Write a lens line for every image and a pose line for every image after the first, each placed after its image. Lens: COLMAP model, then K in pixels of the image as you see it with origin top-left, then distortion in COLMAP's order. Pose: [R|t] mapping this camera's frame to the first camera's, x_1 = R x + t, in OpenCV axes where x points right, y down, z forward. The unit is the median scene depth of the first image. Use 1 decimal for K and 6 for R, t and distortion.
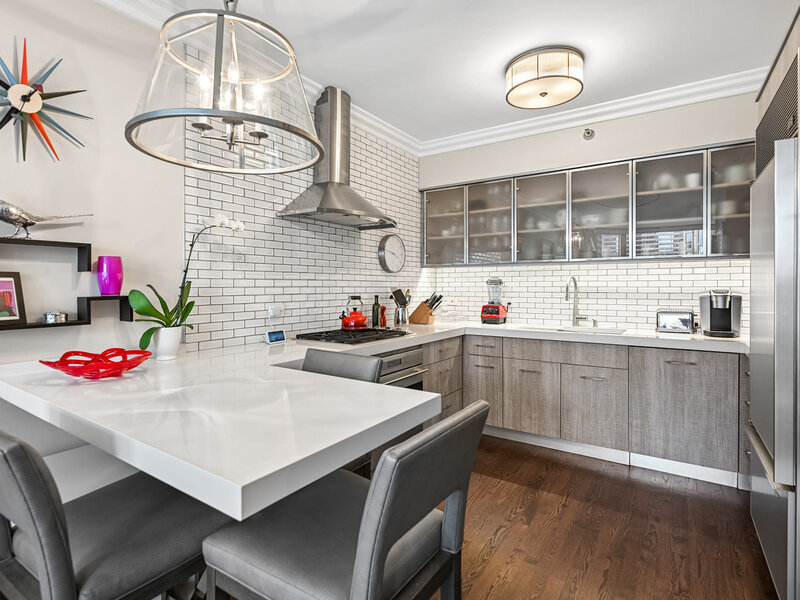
lens RADIAL K [[410.0, 0, 399.8], [0, 410.0, 286.6], [0, 0, 1]] dist [-0.001165, -0.000044]
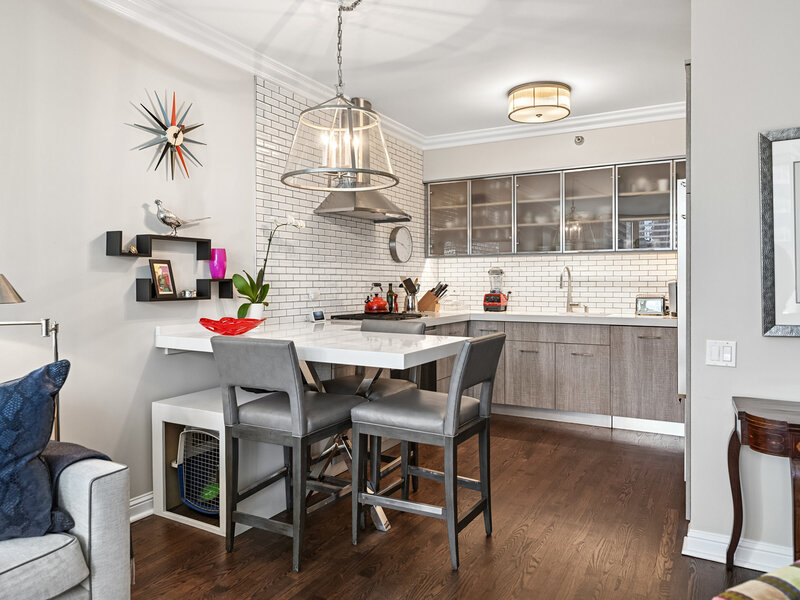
lens RADIAL K [[550.1, 0, 413.7], [0, 550.1, 279.9], [0, 0, 1]] dist [-0.002827, -0.000004]
pose [[0.994953, 0.000258, 0.100338, -0.144202], [0.000369, 0.999981, -0.006232, 0.021387], [-0.100337, 0.006237, 0.994934, -0.460255]]
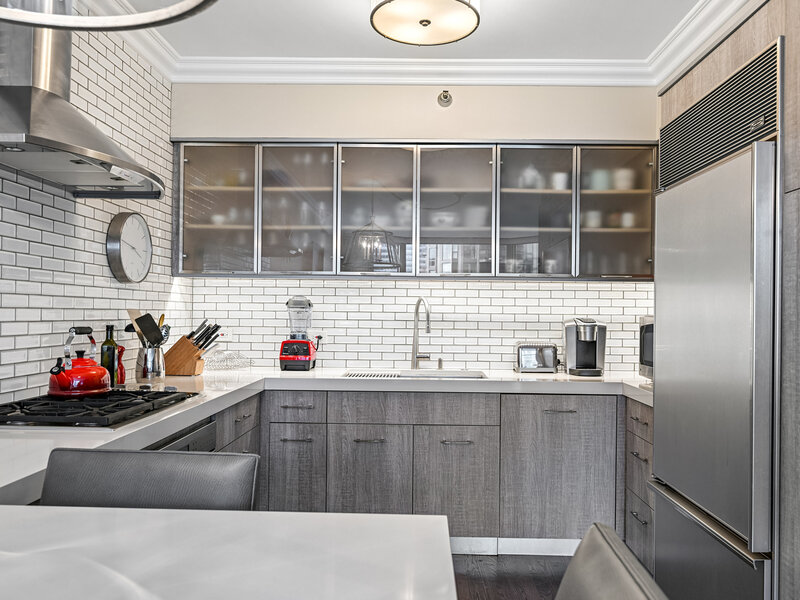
lens RADIAL K [[600.6, 0, 404.1], [0, 600.6, 305.8], [0, 0, 1]] dist [0.003418, -0.001704]
pose [[0.845514, 0.016325, 0.533704, -0.151915], [-0.011824, 0.999860, -0.011853, 0.001259], [-0.533823, 0.003711, 0.845588, 0.156249]]
